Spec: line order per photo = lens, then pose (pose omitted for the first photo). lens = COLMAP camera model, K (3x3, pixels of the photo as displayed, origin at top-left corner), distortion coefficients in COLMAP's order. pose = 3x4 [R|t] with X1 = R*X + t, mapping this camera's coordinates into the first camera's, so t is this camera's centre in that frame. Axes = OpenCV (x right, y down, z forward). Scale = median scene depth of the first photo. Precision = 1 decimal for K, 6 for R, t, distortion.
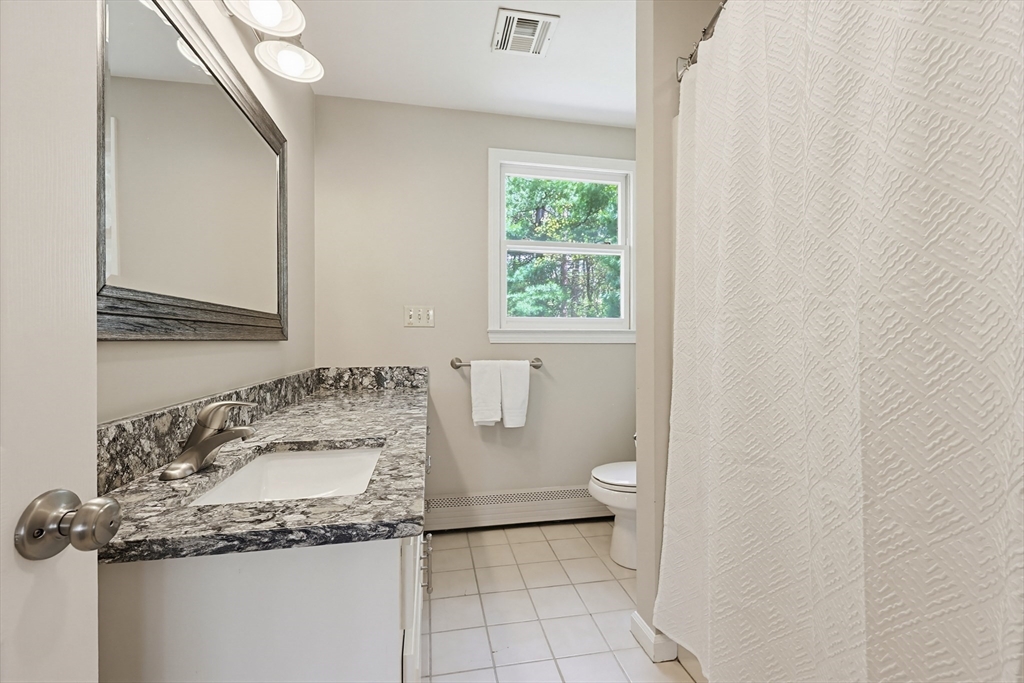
lens RADIAL K [[483.6, 0, 511.4], [0, 483.6, 345.8], [0, 0, 1]] dist [0.006295, 0.000277]
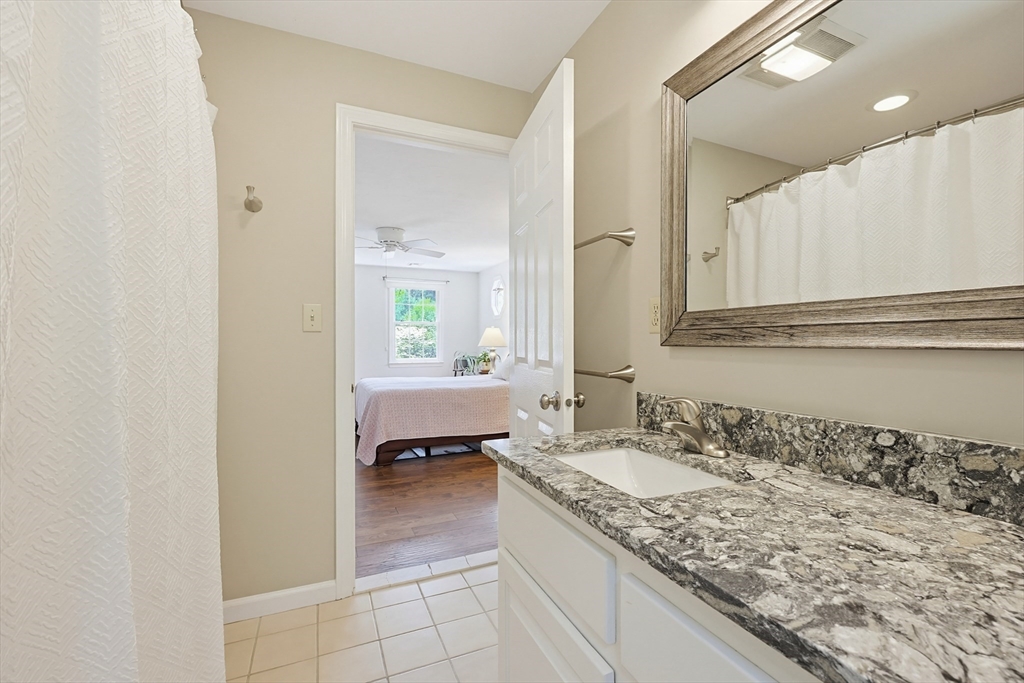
lens RADIAL K [[446.3, 0, 516.5], [0, 446.3, 342.2], [0, 0, 1]] dist [-0.005440, 0.001091]
pose [[-0.973252, 0.005765, -0.229669, 0.053508], [0.001858, 0.999850, 0.017224, -0.042370], [0.229734, 0.016336, -0.973116, 1.976006]]
